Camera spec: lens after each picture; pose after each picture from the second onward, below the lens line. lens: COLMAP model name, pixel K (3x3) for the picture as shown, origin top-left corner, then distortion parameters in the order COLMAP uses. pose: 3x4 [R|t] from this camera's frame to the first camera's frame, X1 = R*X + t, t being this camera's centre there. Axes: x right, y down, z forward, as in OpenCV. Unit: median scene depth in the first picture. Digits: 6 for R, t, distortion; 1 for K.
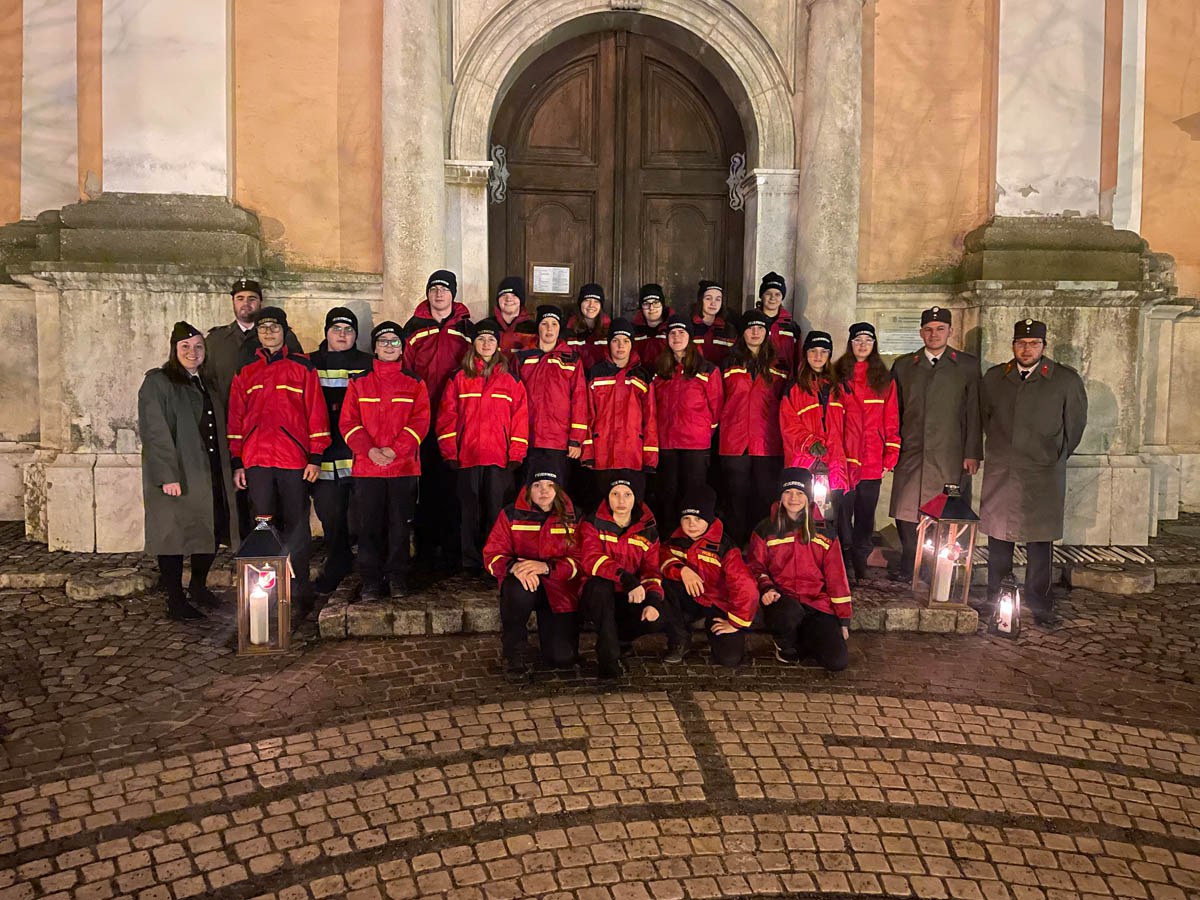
lens RADIAL K [[893.9, 0, 600.0], [0, 893.9, 450.0], [0, 0, 1]] dist [0.077039, -0.087810]
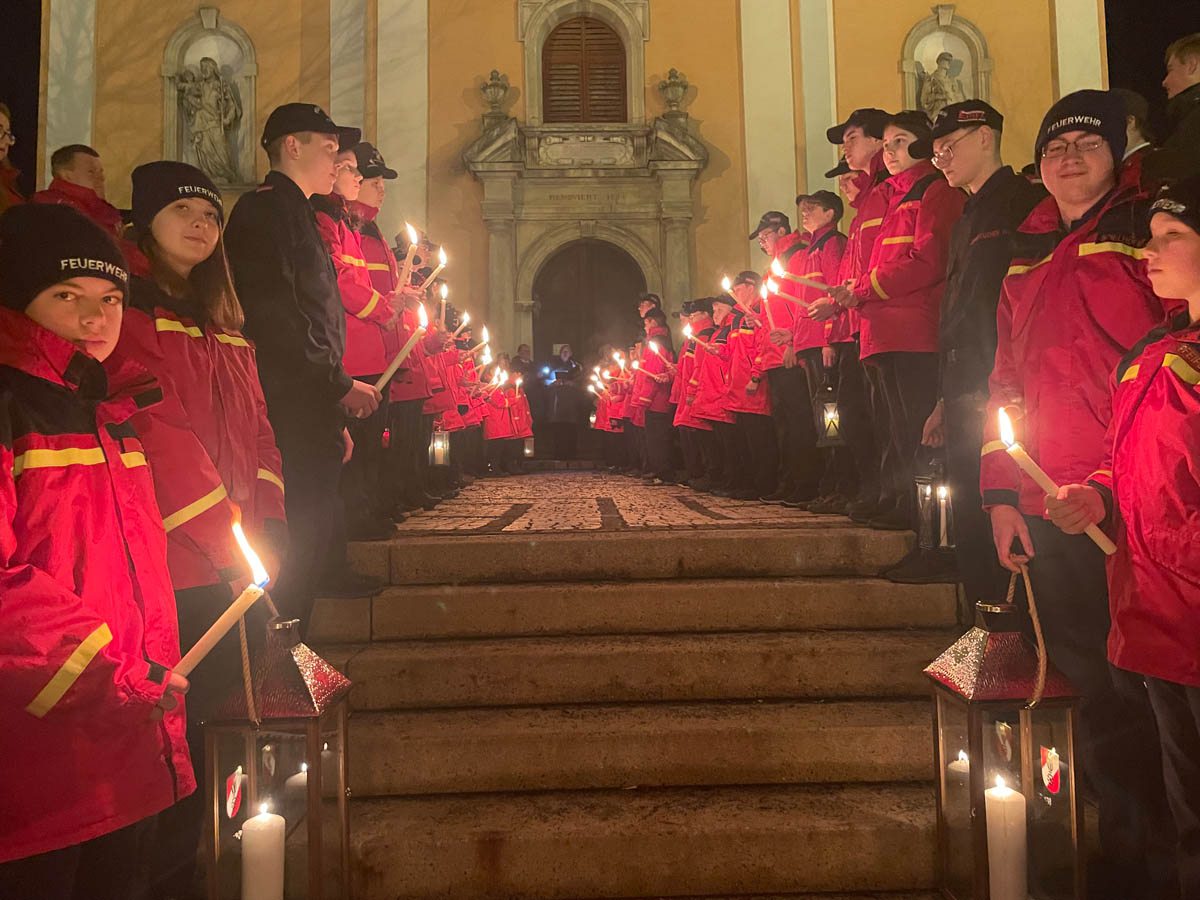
lens RADIAL K [[893.9, 0, 600.0], [0, 893.9, 450.0], [0, 0, 1]] dist [0.077039, -0.087810]
pose [[0.997719, -0.030133, -0.060408, 0.182899], [0.022853, 0.992776, -0.117784, 0.347587], [0.063521, 0.116134, 0.991200, -1.266141]]
